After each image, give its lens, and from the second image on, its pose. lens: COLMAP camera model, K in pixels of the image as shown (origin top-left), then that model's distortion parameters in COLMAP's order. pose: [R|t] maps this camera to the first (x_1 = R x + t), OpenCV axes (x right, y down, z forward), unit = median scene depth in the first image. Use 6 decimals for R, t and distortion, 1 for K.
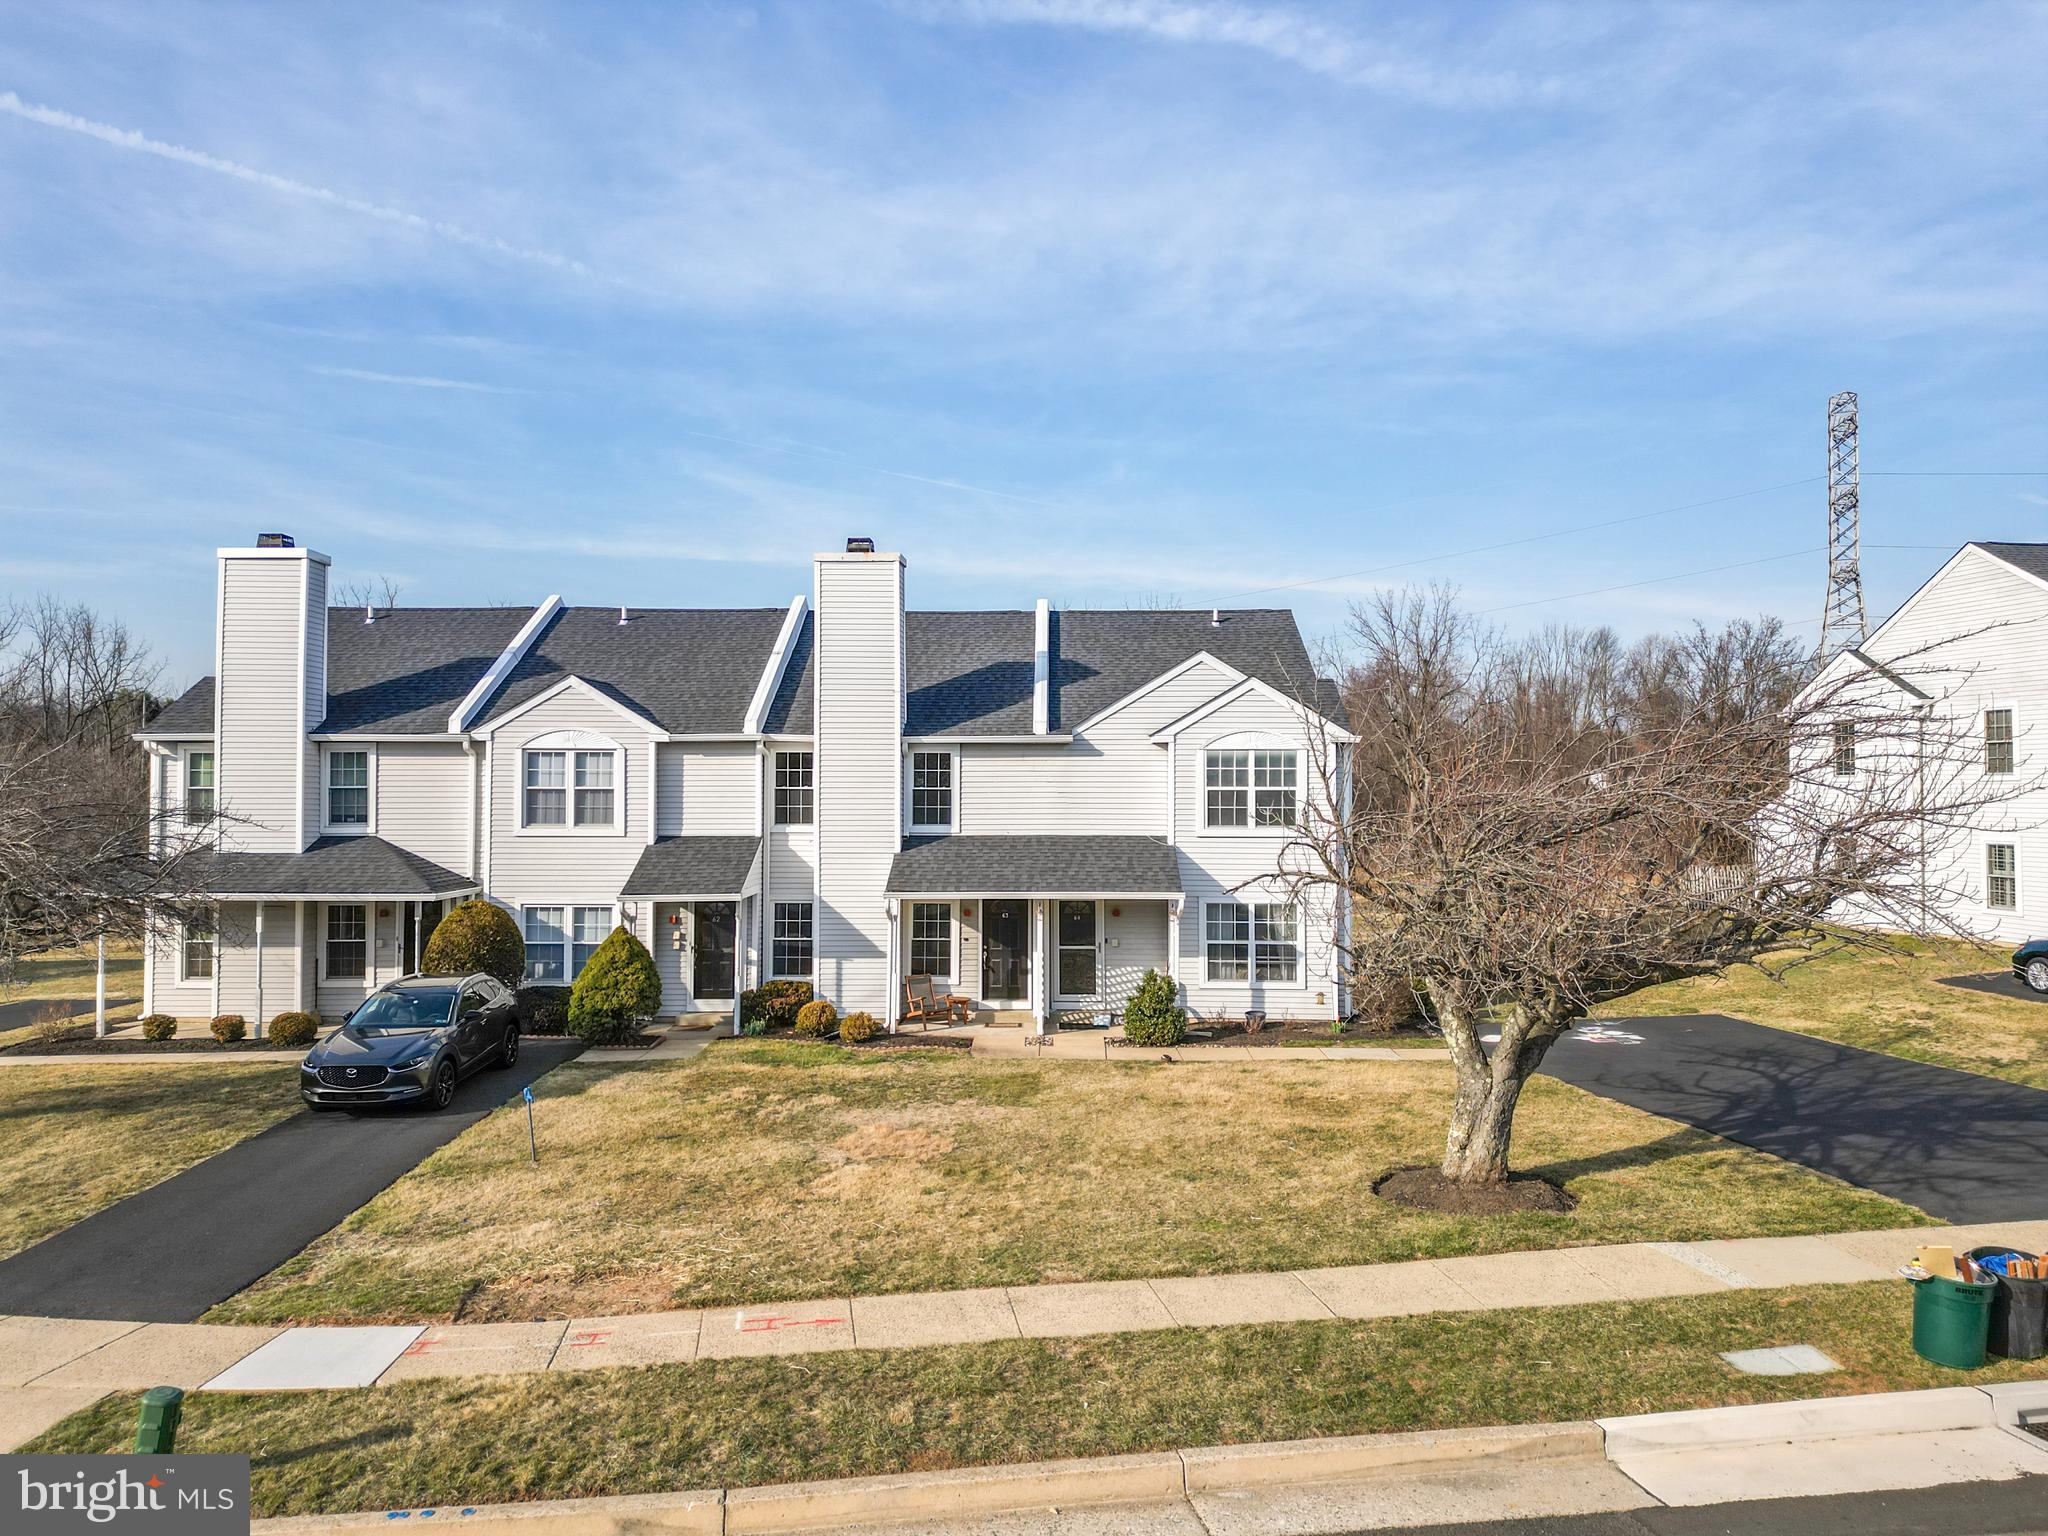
lens RADIAL K [[1422.6, 0, 1025.0], [0, 1422.6, 769.2], [0, 0, 1]] dist [0.089219, -0.080362]
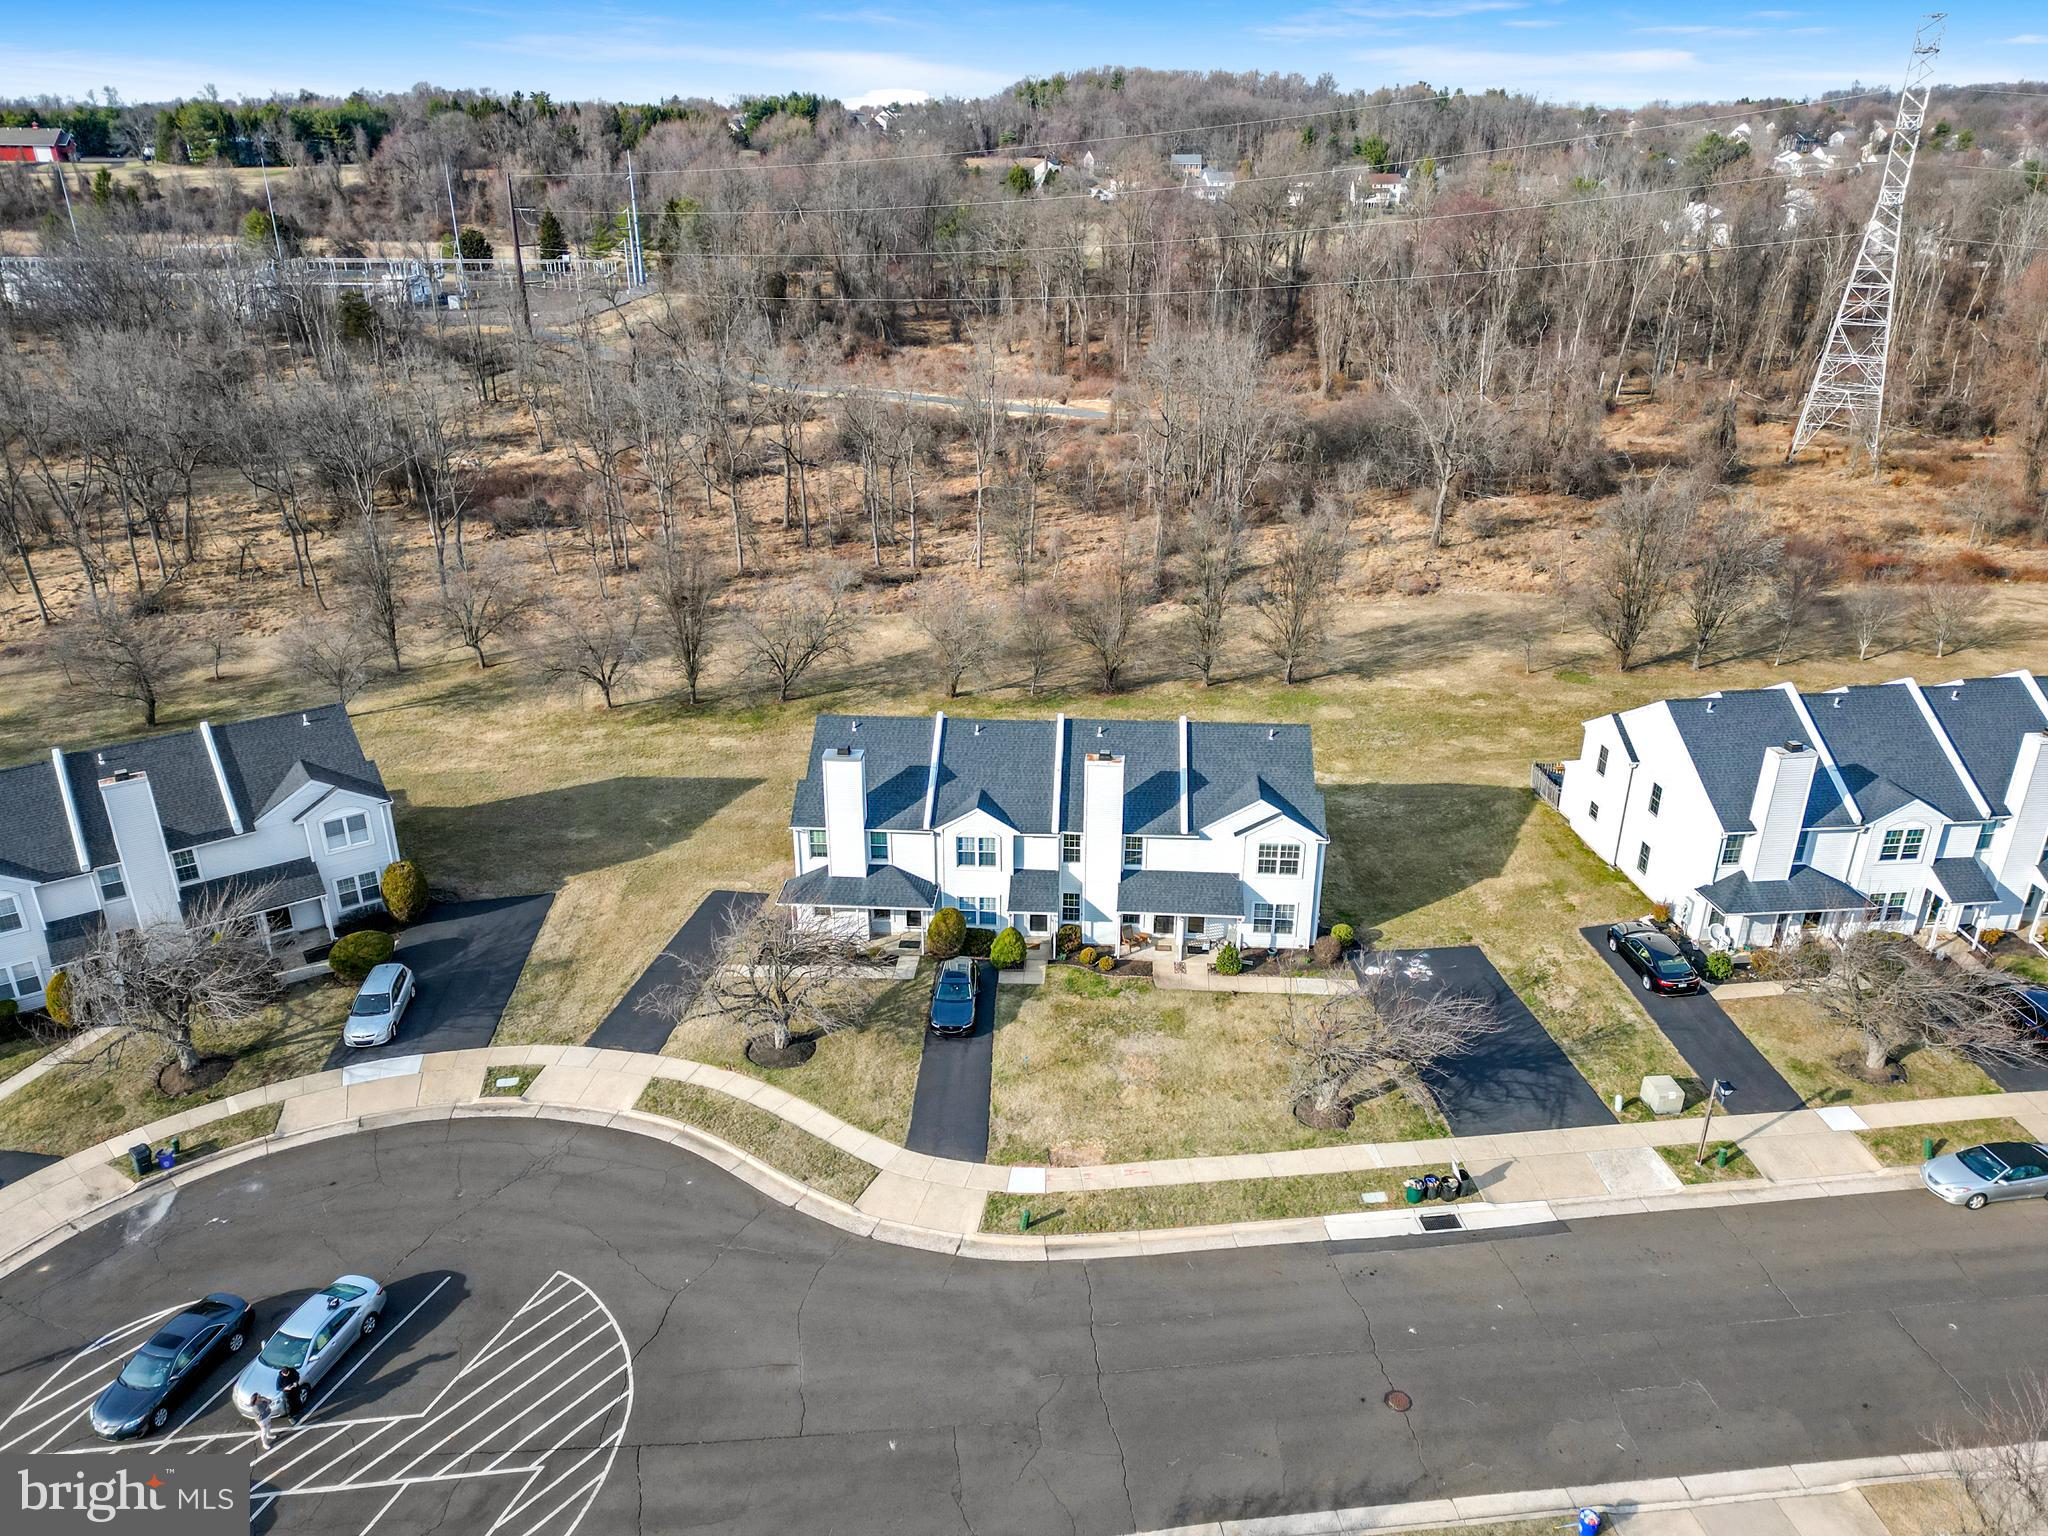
lens RADIAL K [[1422.6, 0, 1025.0], [0, 1422.6, 769.2], [0, 0, 1]] dist [0.089219, -0.080362]
pose [[0.999005, 0.019143, -0.040284, -0.202095], [-0.000162, 0.904757, 0.425928, -1.426656], [0.044601, -0.425498, 0.903860, -1.312071]]
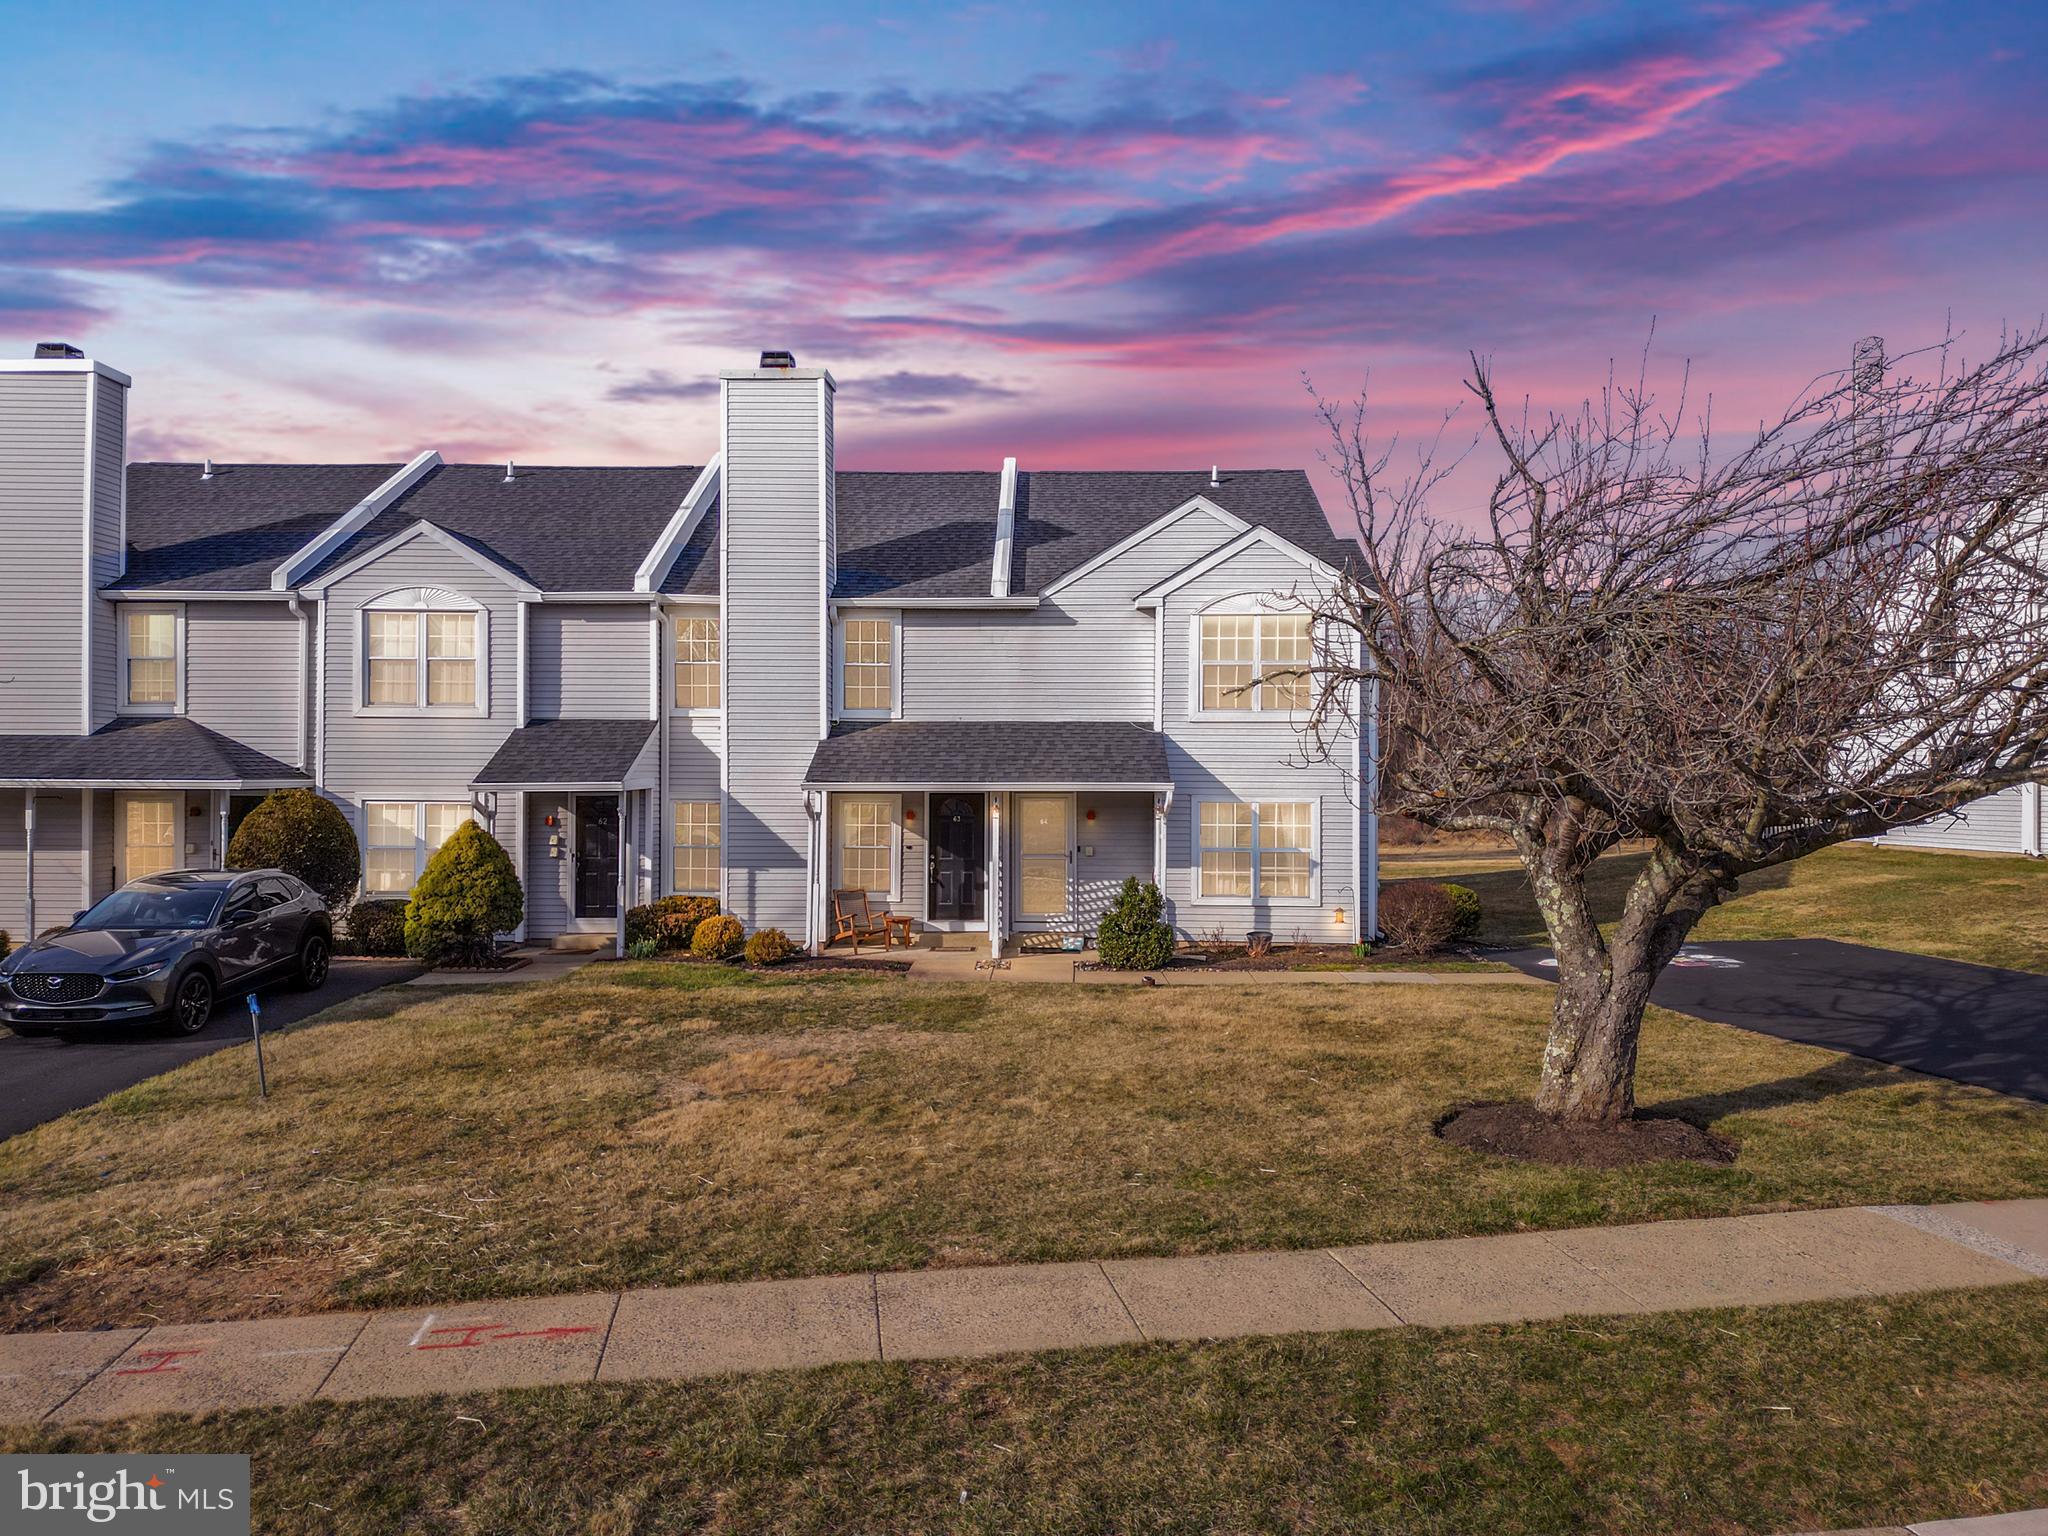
lens RADIAL K [[1422.6, 0, 1025.0], [0, 1422.6, 769.2], [0, 0, 1]] dist [0.089219, -0.080362]
pose [[0.999995, 0.002845, 0.001633, 0.033308], [-0.002870, 0.999871, 0.015823, 0.083867], [-0.001588, -0.015828, 0.999873, 0.242388]]
